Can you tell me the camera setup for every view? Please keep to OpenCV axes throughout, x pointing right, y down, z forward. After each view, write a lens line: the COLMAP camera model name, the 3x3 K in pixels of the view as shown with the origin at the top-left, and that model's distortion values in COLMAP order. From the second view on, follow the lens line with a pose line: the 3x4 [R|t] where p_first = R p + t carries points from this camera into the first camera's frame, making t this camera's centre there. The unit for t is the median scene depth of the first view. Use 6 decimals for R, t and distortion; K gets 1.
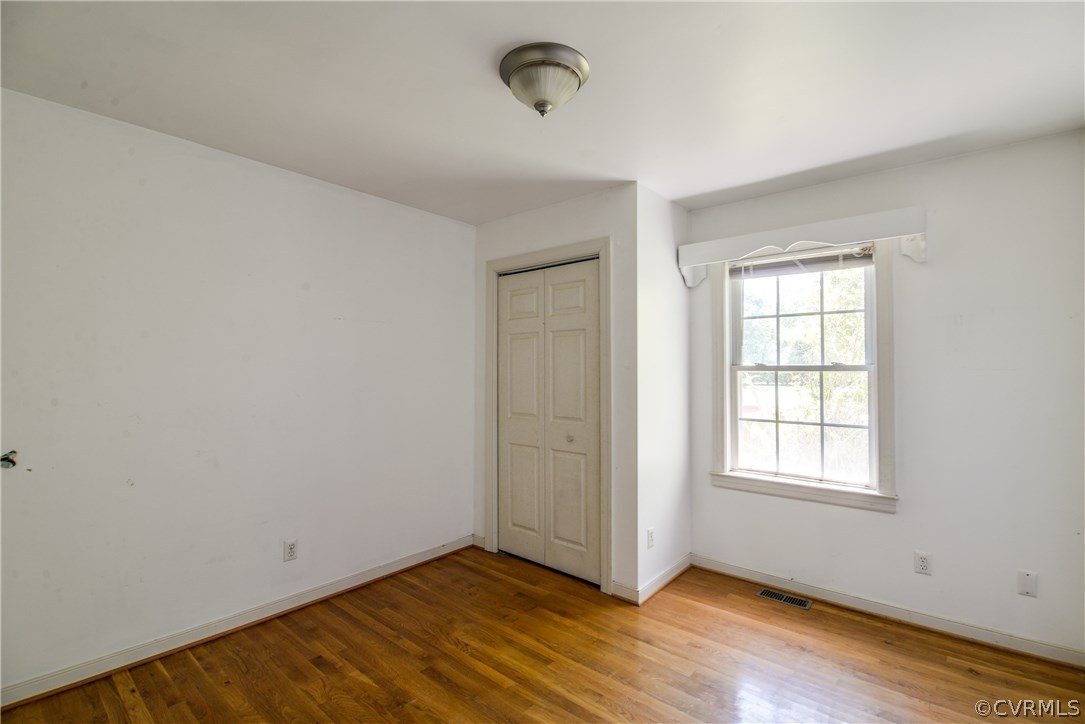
lens RADIAL K [[493.5, 0, 542.5], [0, 493.5, 362.0], [0, 0, 1]] dist [0.011971, -0.012444]
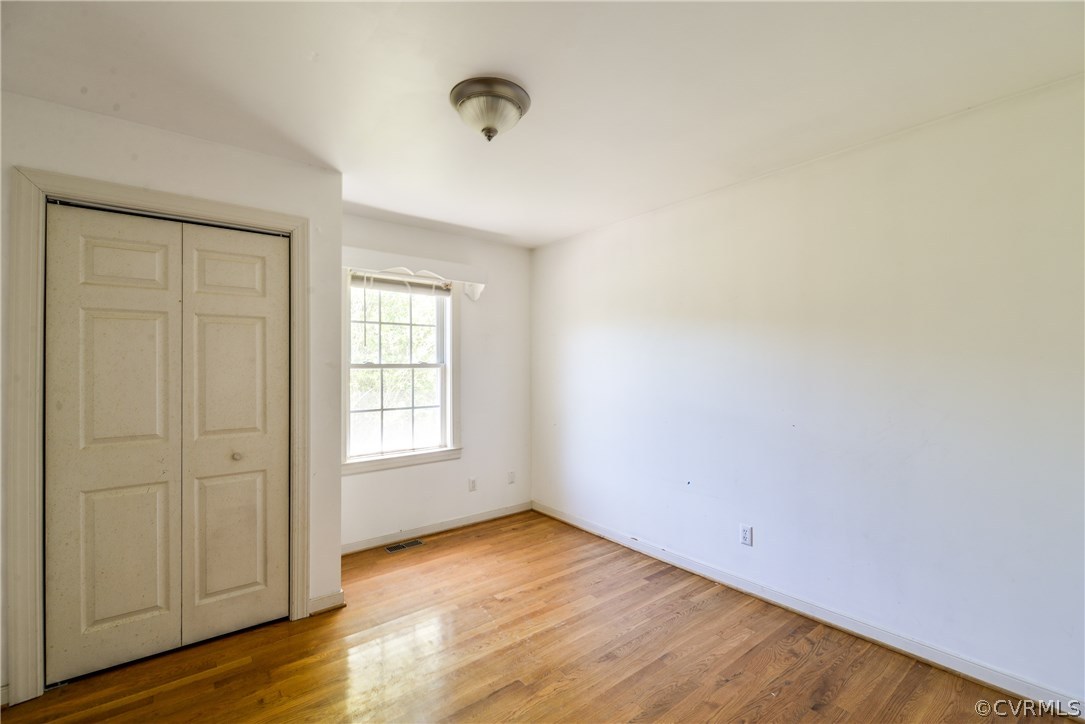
lens RADIAL K [[478.2, 0, 542.5], [0, 478.2, 362.0], [0, 0, 1]] dist [-0.000470, 0.000205]
pose [[0.178663, 0.006524, 0.983889, -0.613016], [-0.011453, 0.999924, -0.004551, 0.004959], [-0.983844, -0.010455, 0.178724, 0.403900]]
